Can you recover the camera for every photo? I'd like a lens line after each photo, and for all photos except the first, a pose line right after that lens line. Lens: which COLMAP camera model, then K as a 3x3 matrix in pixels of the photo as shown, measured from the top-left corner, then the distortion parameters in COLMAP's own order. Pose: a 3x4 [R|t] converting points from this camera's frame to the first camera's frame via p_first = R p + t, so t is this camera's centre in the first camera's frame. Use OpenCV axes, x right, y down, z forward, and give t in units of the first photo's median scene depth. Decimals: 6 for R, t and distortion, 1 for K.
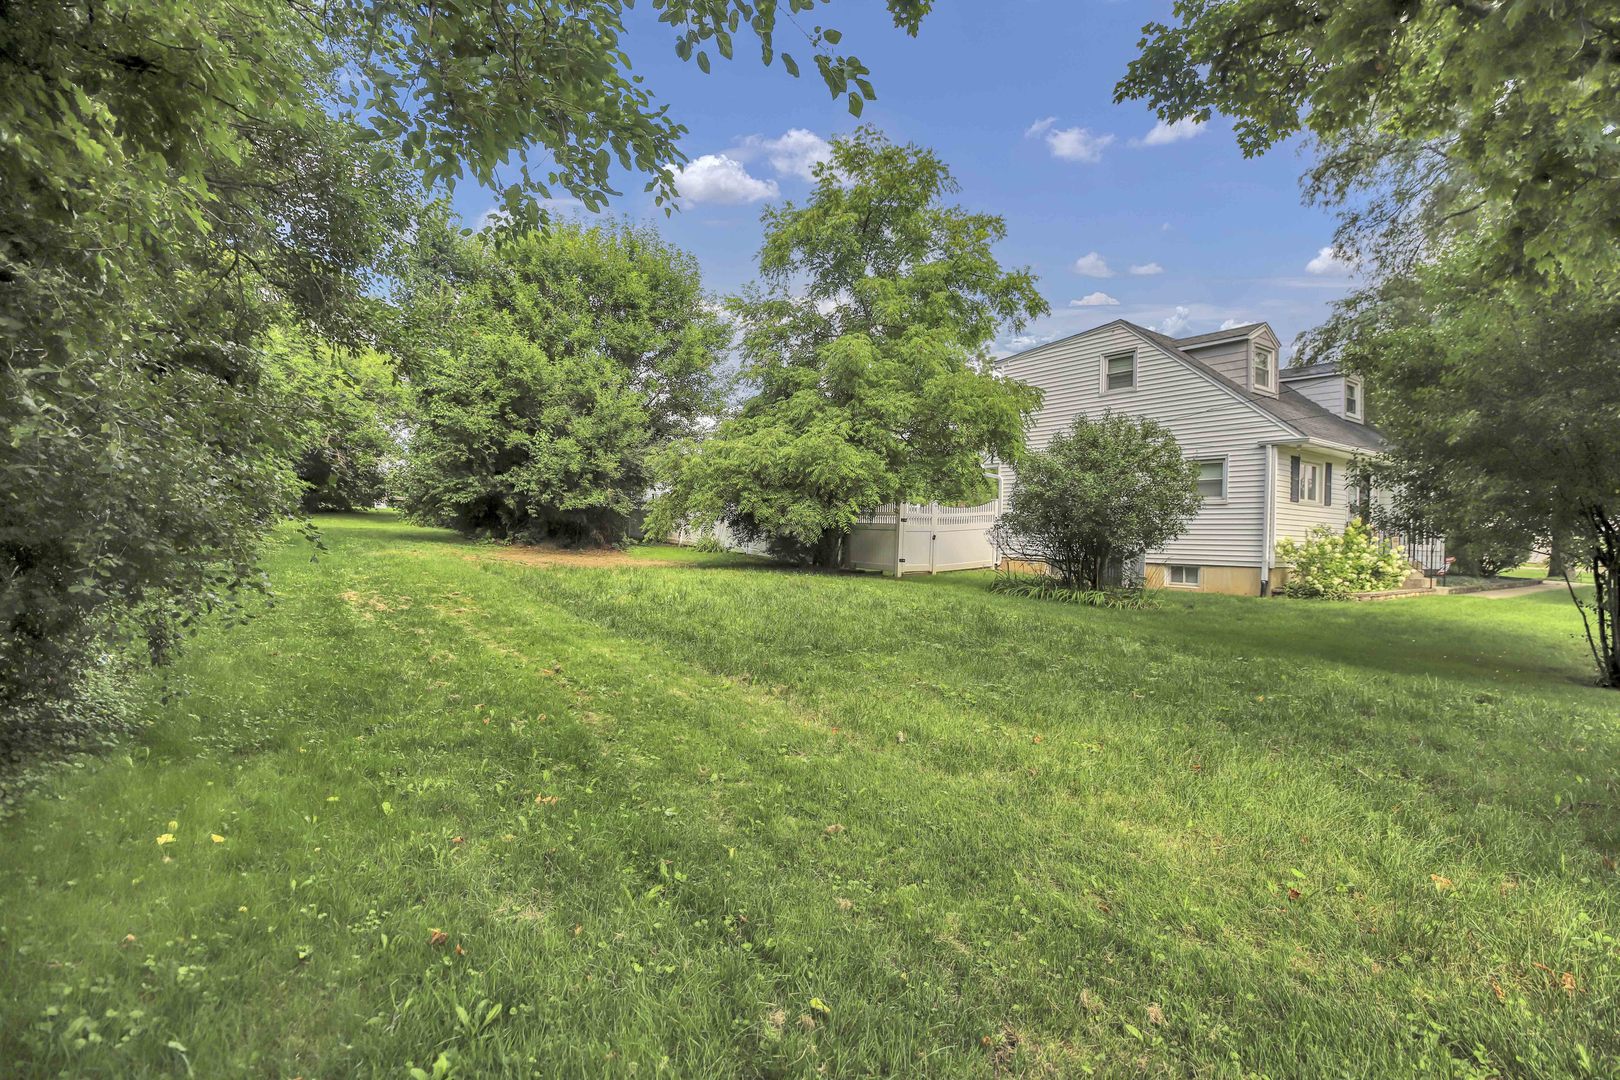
lens RADIAL K [[802.1, 0, 814.0], [0, 802.1, 536.9], [0, 0, 1]] dist [-0.000443, -0.000144]
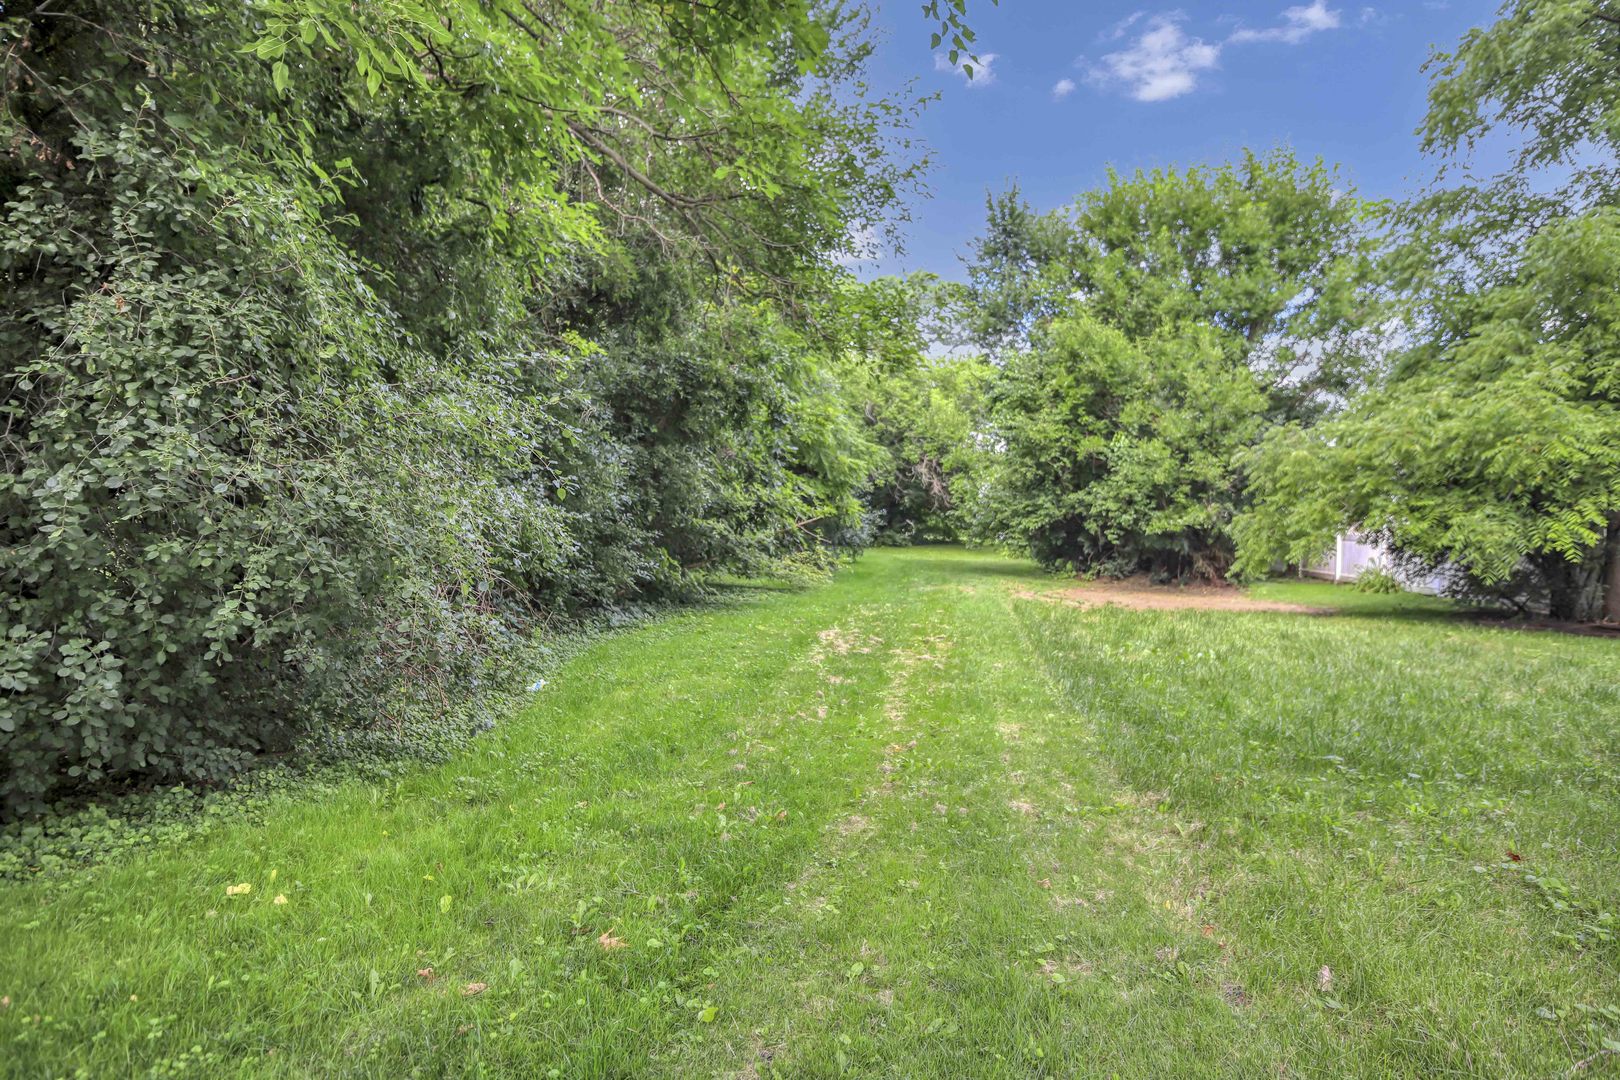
lens RADIAL K [[989.2, 0, 809.7], [0, 989.2, 545.2], [0, 0, 1]] dist [0.001922, -0.001632]
pose [[0.761107, -0.019084, -0.648345, 0.051007], [0.002522, 0.999647, -0.026464, 0.000852], [0.648621, 0.018506, 0.760887, 0.072667]]
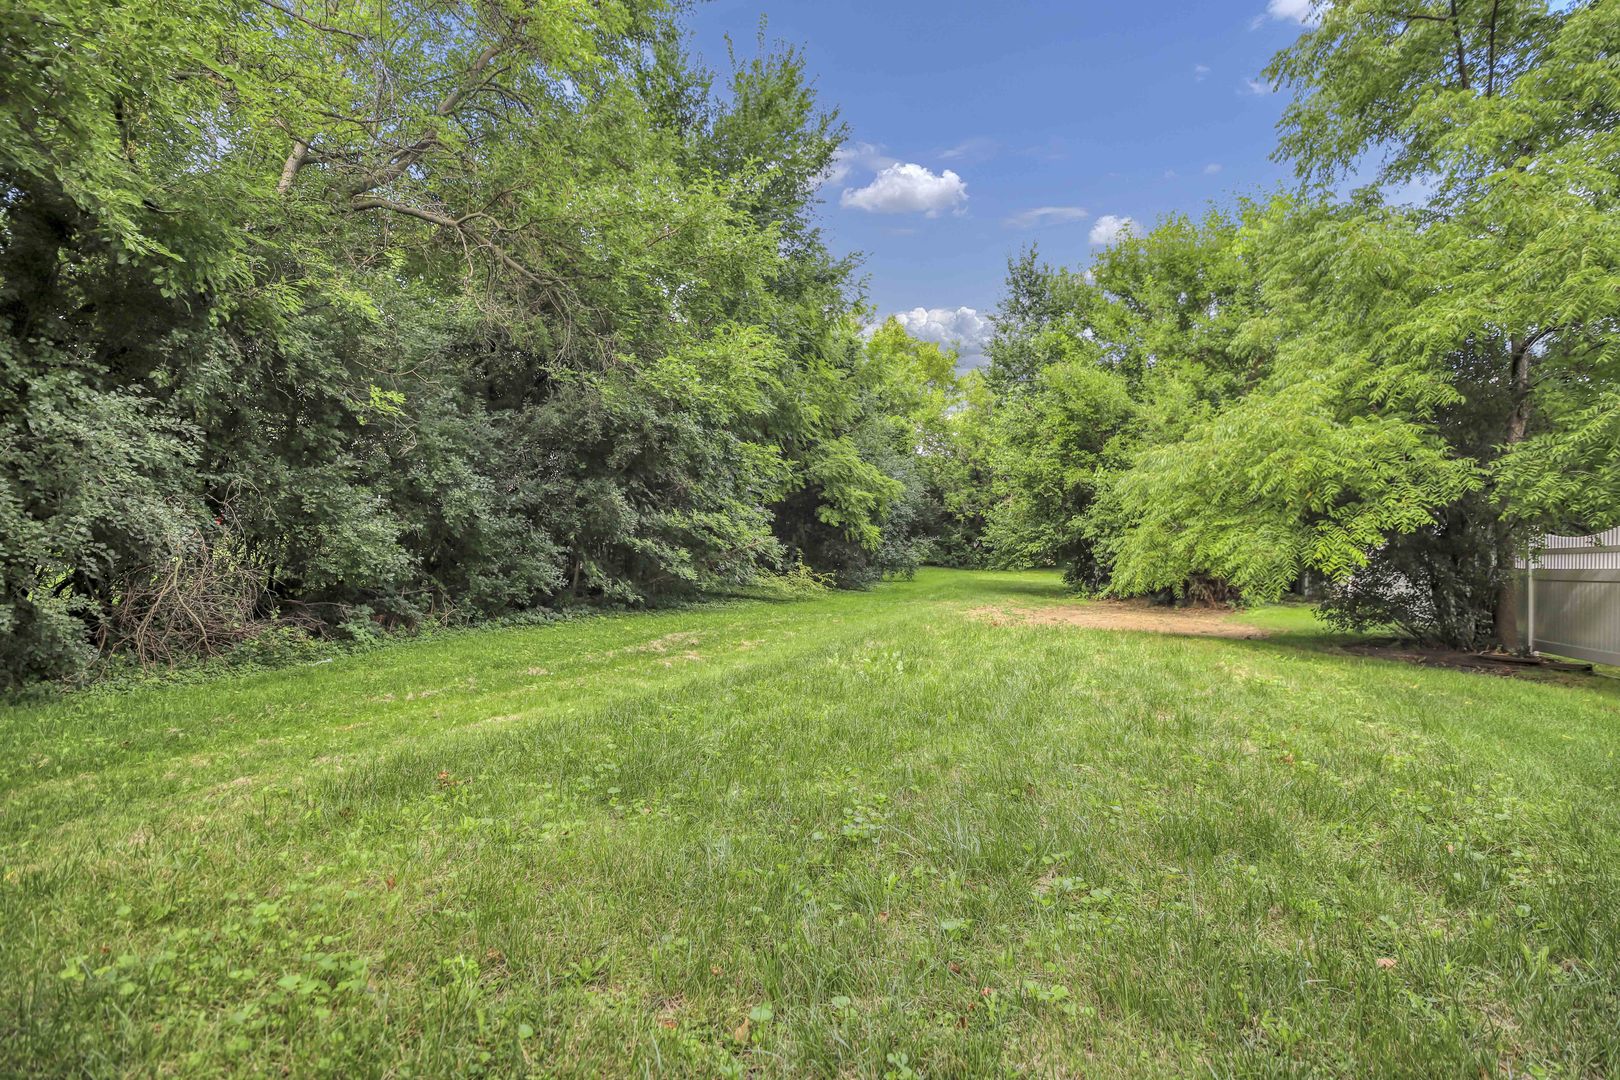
lens RADIAL K [[802.1, 0, 813.0], [0, 802.1, 541.2], [0, 0, 1]] dist [-0.000443, -0.000144]
pose [[0.559359, -0.038376, -0.828037, 0.189673], [-0.019060, 0.998068, -0.059132, 0.004010], [0.828706, 0.048858, 0.557547, 0.274396]]
